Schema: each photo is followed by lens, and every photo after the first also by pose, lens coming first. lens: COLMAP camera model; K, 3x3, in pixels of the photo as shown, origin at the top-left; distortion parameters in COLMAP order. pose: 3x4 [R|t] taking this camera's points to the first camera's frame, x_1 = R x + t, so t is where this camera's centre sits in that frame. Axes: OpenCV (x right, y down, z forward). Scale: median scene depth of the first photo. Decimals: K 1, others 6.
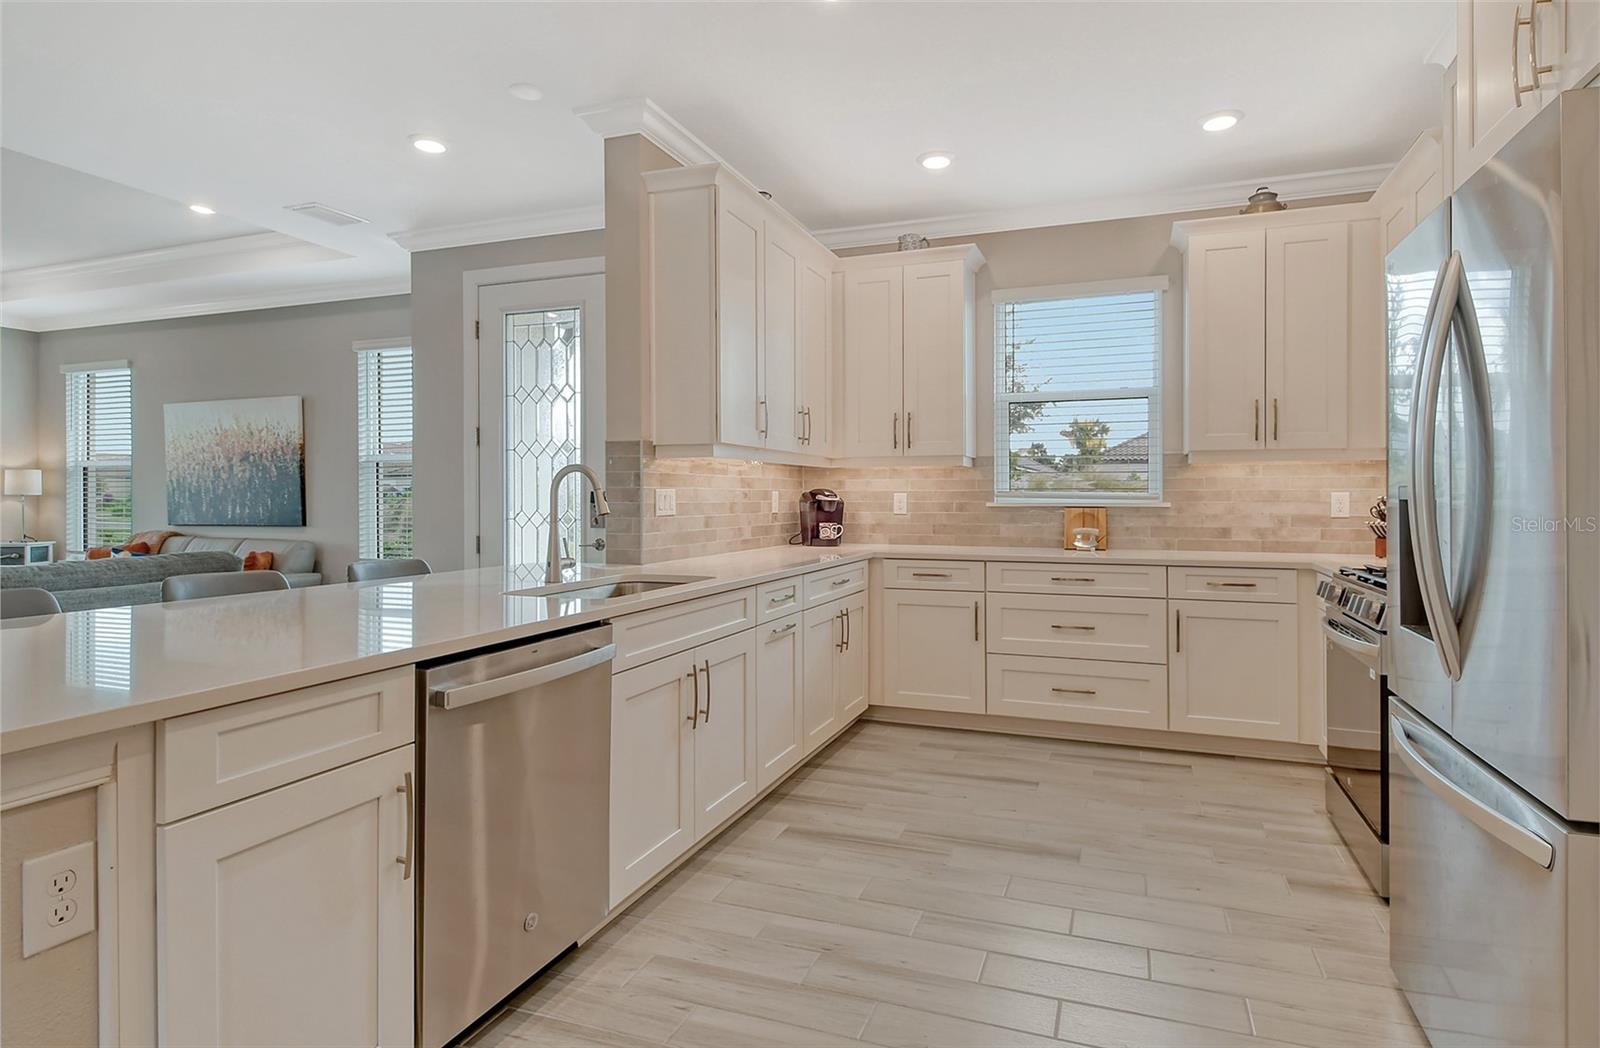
lens RADIAL K [[845.4, 0, 821.9], [0, 845.4, 507.8], [0, 0, 1]] dist [0.002947, -0.004778]
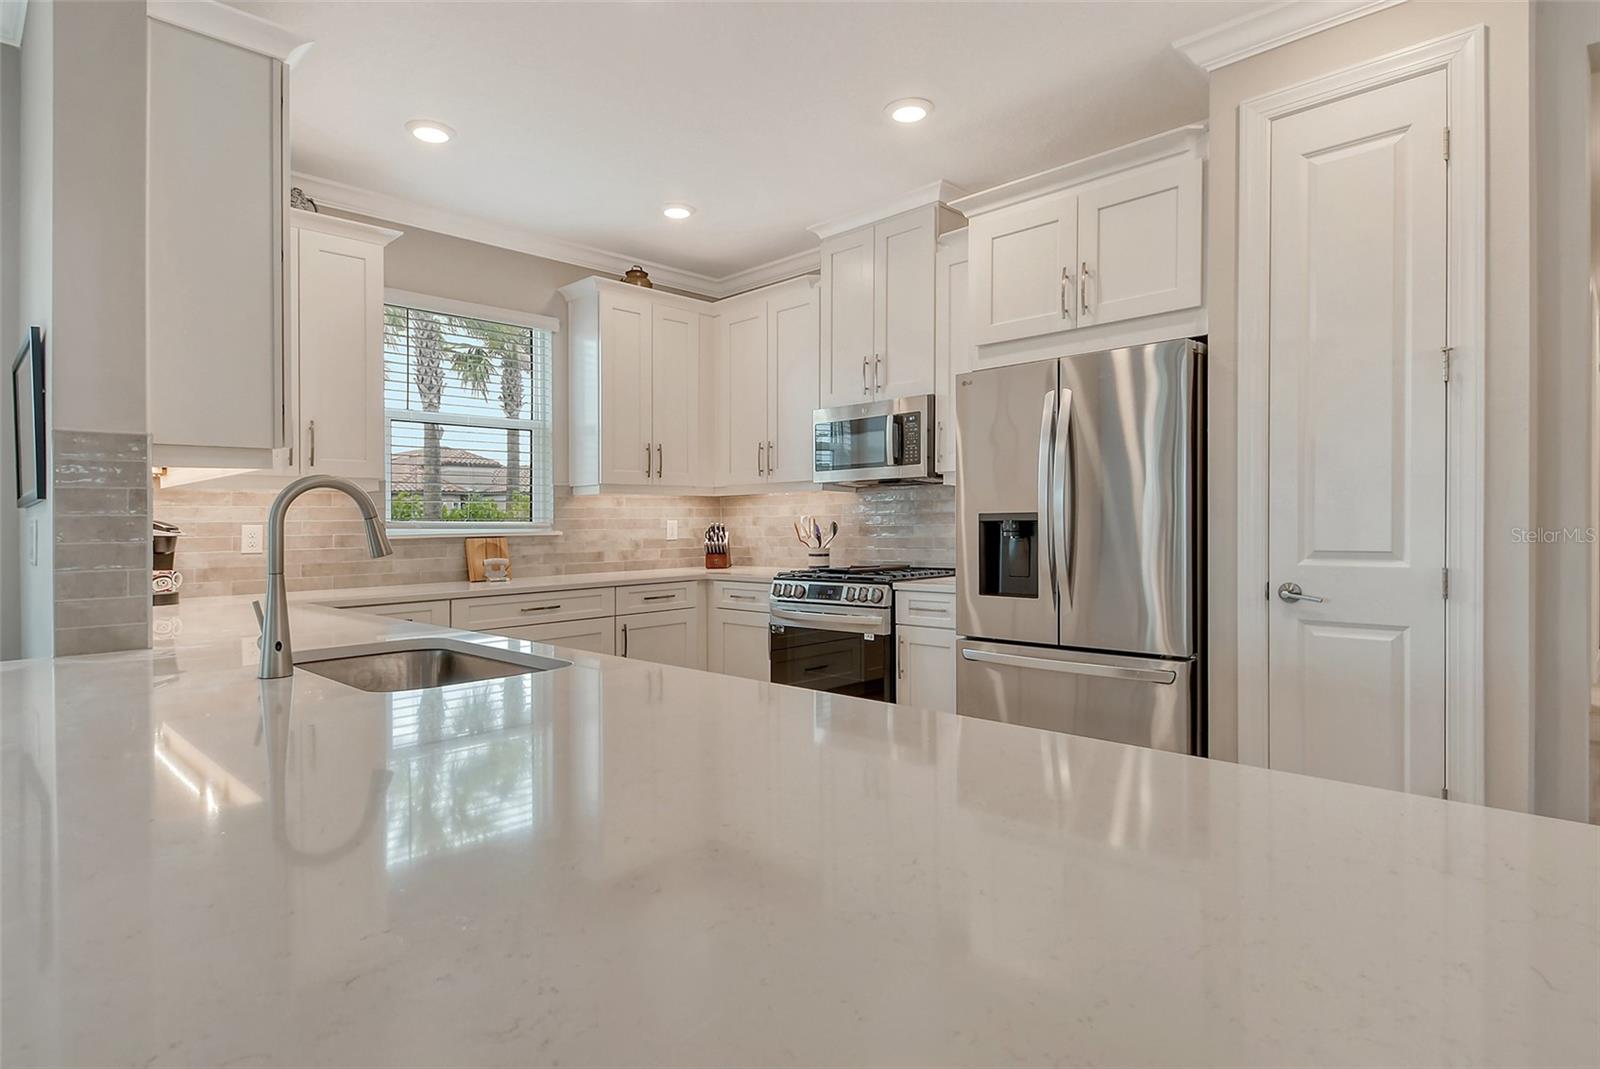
lens RADIAL K [[846.3, 0, 819.2], [0, 846.3, 540.6], [0, 0, 1]] dist [0.018253, -0.016962]
pose [[0.387272, -0.026400, 0.921588, -0.450038], [0.028263, 0.999460, 0.016754, -0.002450], [-0.921532, 0.019559, 0.387809, 0.277602]]
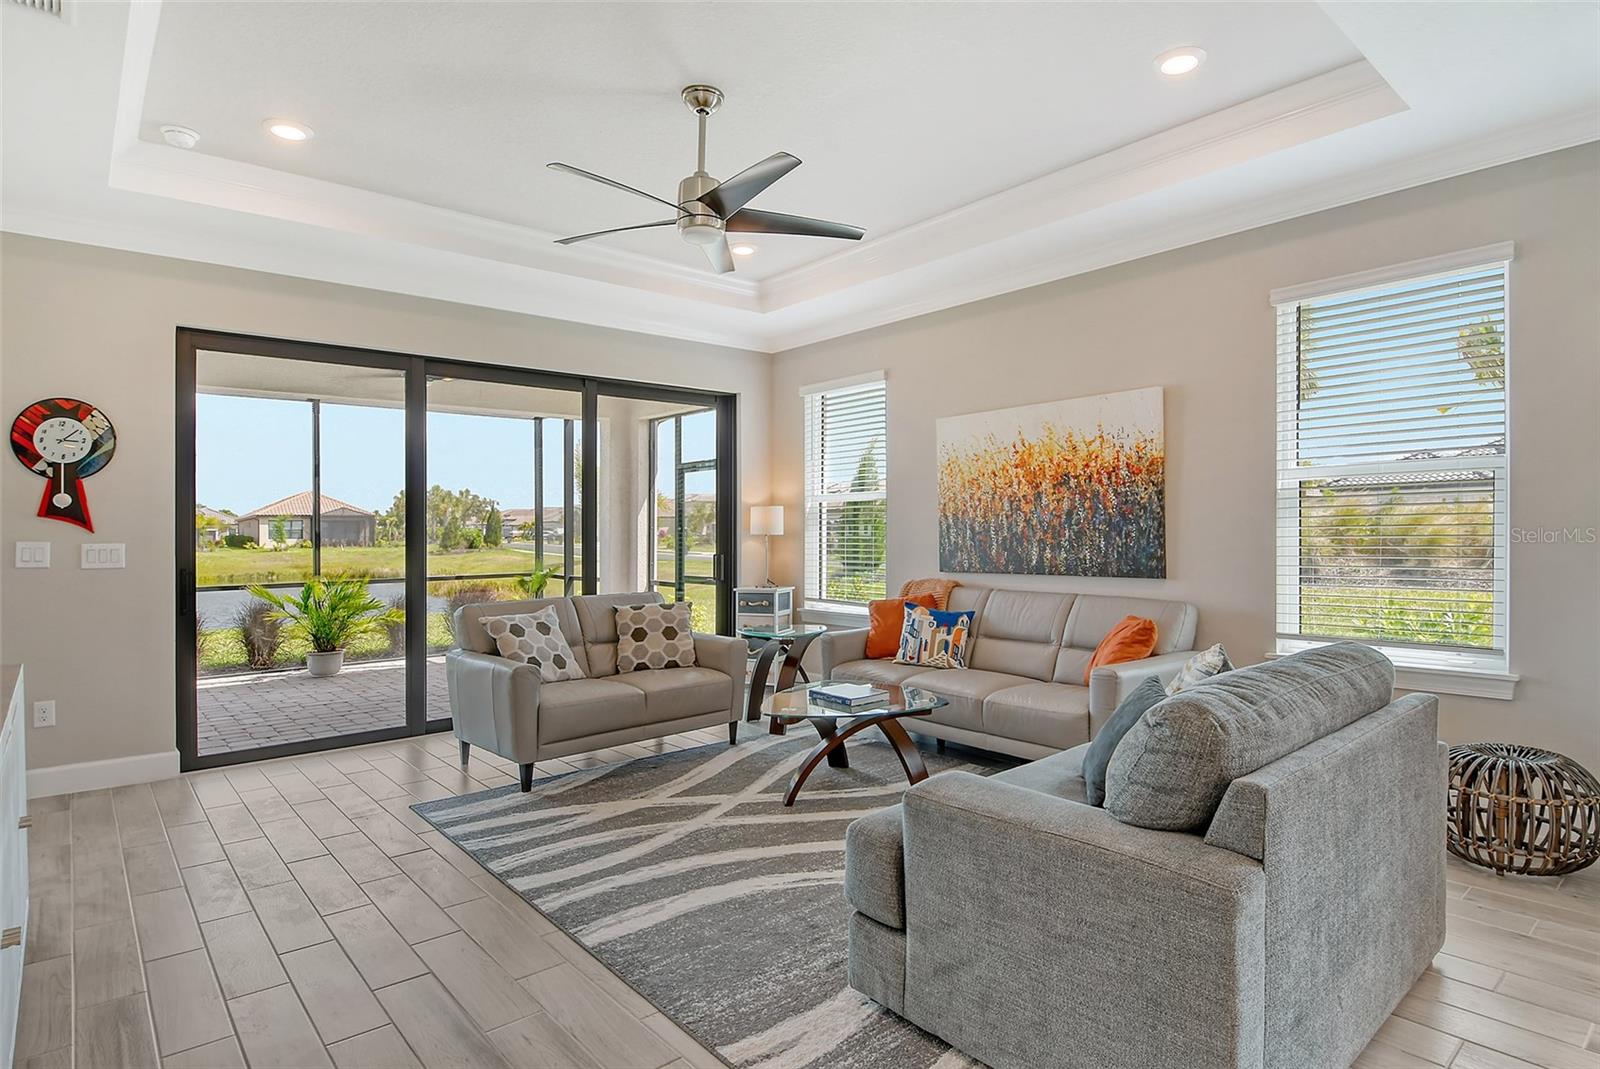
lens RADIAL K [[846.3, 0, 816.5], [0, 846.3, 535.0], [0, 0, 1]] dist [0.018253, -0.016962]
pose [[0.873989, -0.005625, -0.485912, -0.773137], [0.001766, 0.999963, -0.008399, -0.012060], [0.485942, 0.006483, 0.873967, 0.401008]]
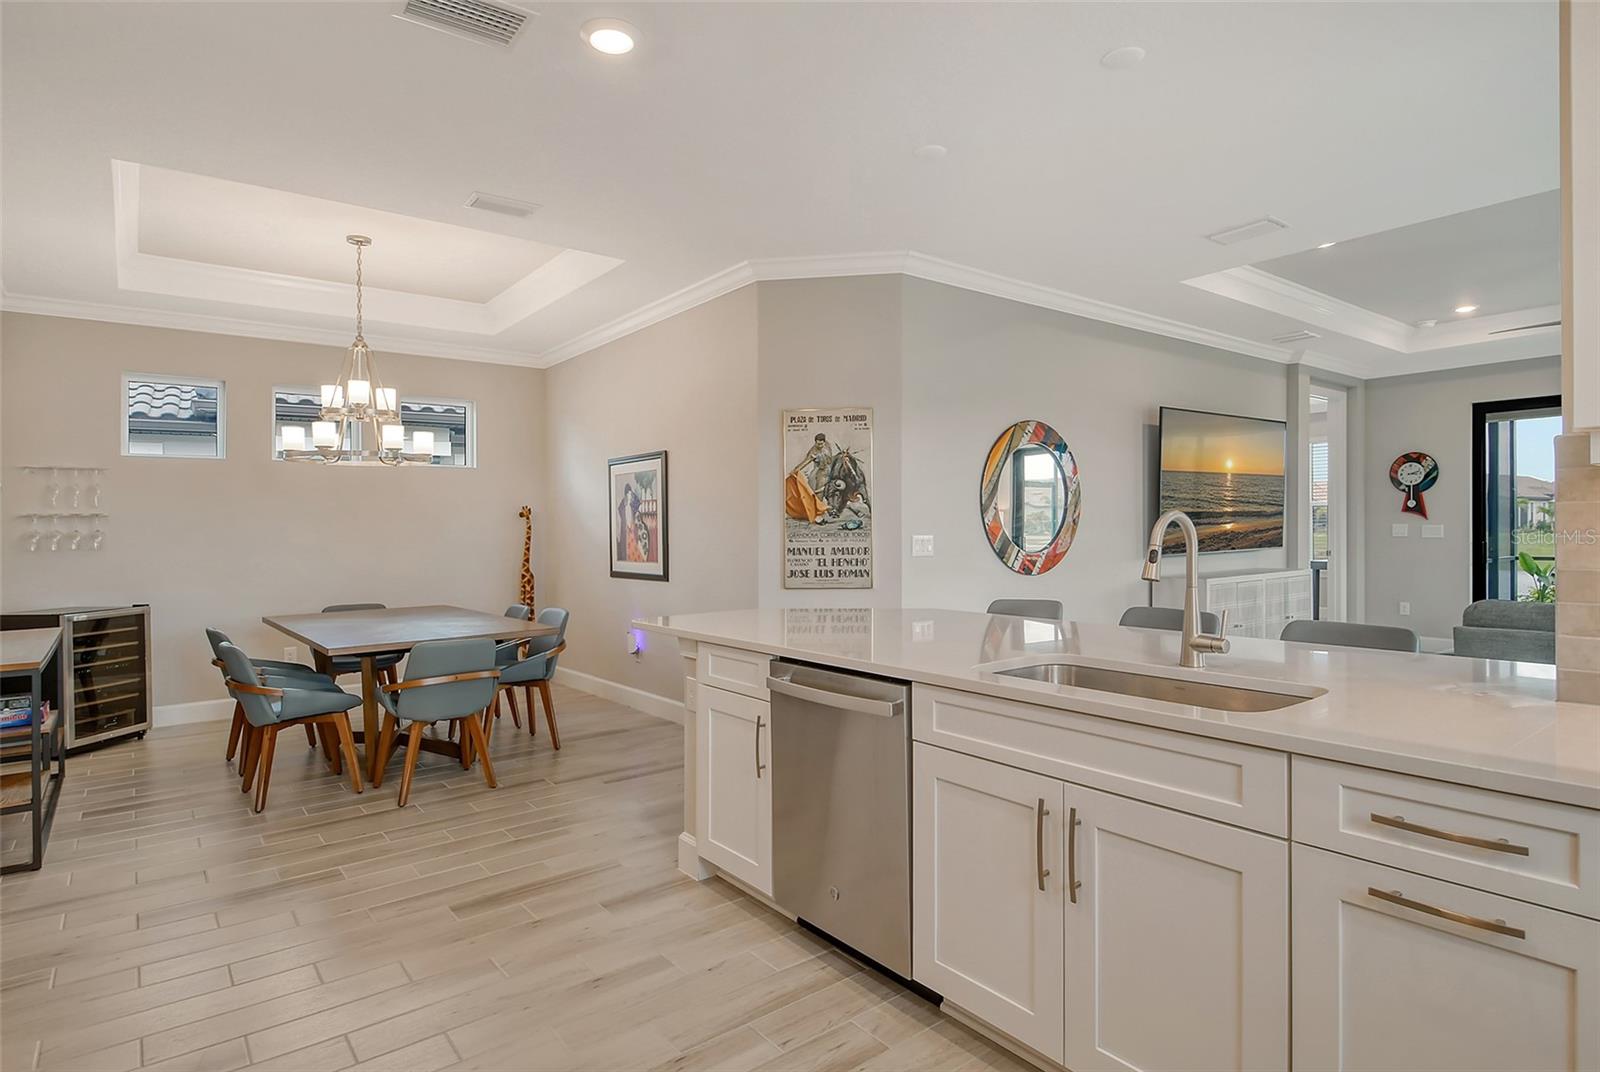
lens RADIAL K [[846.3, 0, 825.1], [0, 846.3, 535.7], [0, 0, 1]] dist [0.018253, -0.016962]
pose [[-0.527798, 0.015803, -0.849223, 0.304081], [0.003786, 0.999861, 0.016253, -0.023891], [0.849361, 0.005363, -0.527784, 0.697478]]
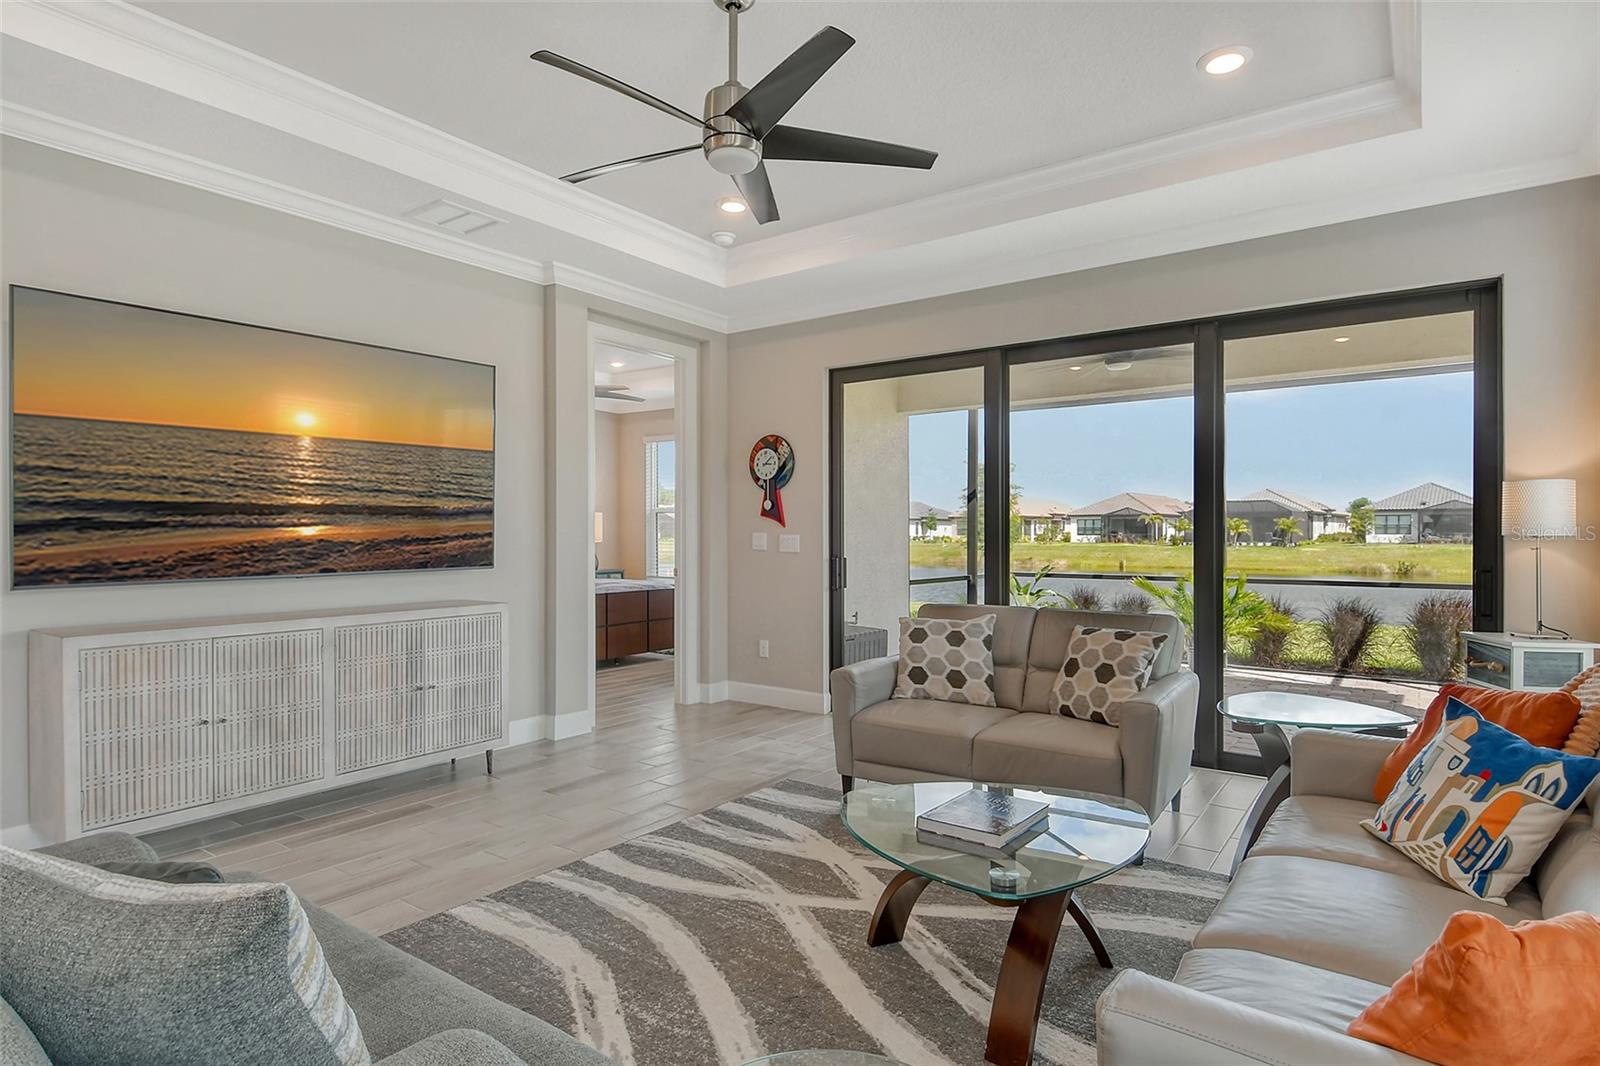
lens RADIAL K [[846.3, 0, 826.6], [0, 846.3, 532.1], [0, 0, 1]] dist [0.018253, -0.016962]
pose [[-0.258670, 0.001494, -0.965965, -0.661344], [-0.013553, 0.999895, 0.005176, -0.023778], [0.965871, 0.014431, -0.258623, 1.236979]]
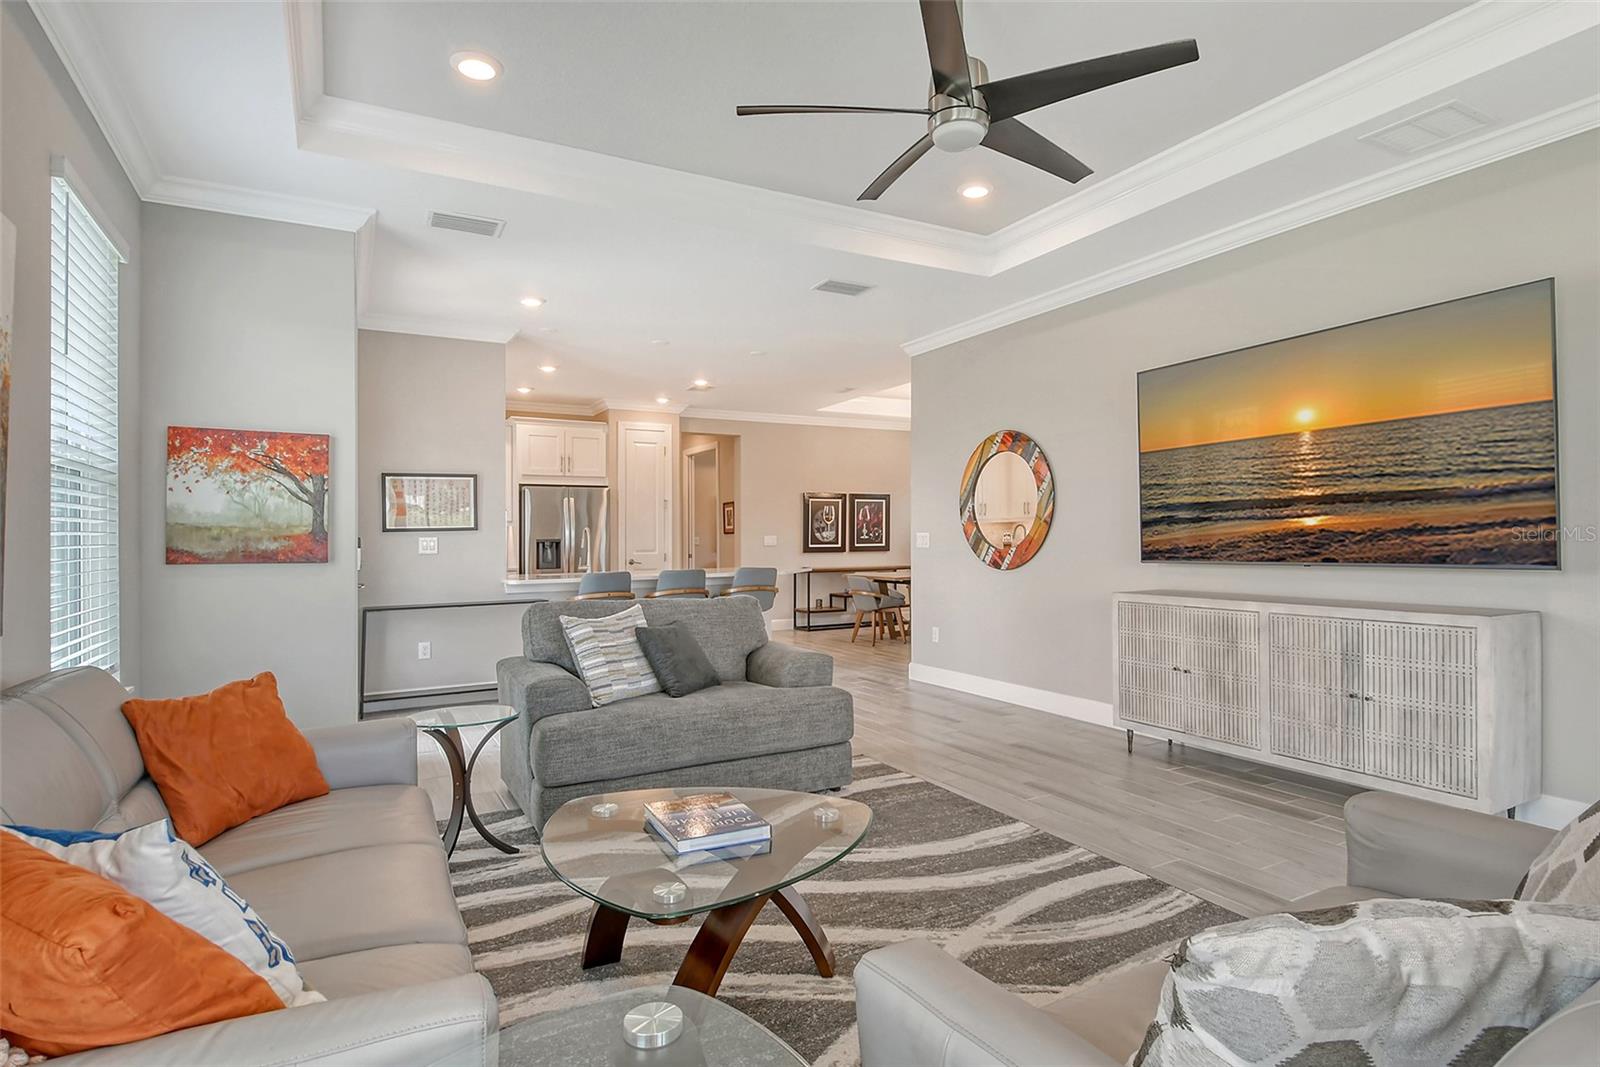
lens RADIAL K [[846.3, 0, 826.4], [0, 846.3, 547.5], [0, 0, 1]] dist [0.018253, -0.016962]
pose [[-0.756970, 0.003835, 0.653439, -1.551544], [0.022890, 0.999525, 0.020650, -0.015999], [-0.653049, 0.030588, -0.756698, 1.515391]]
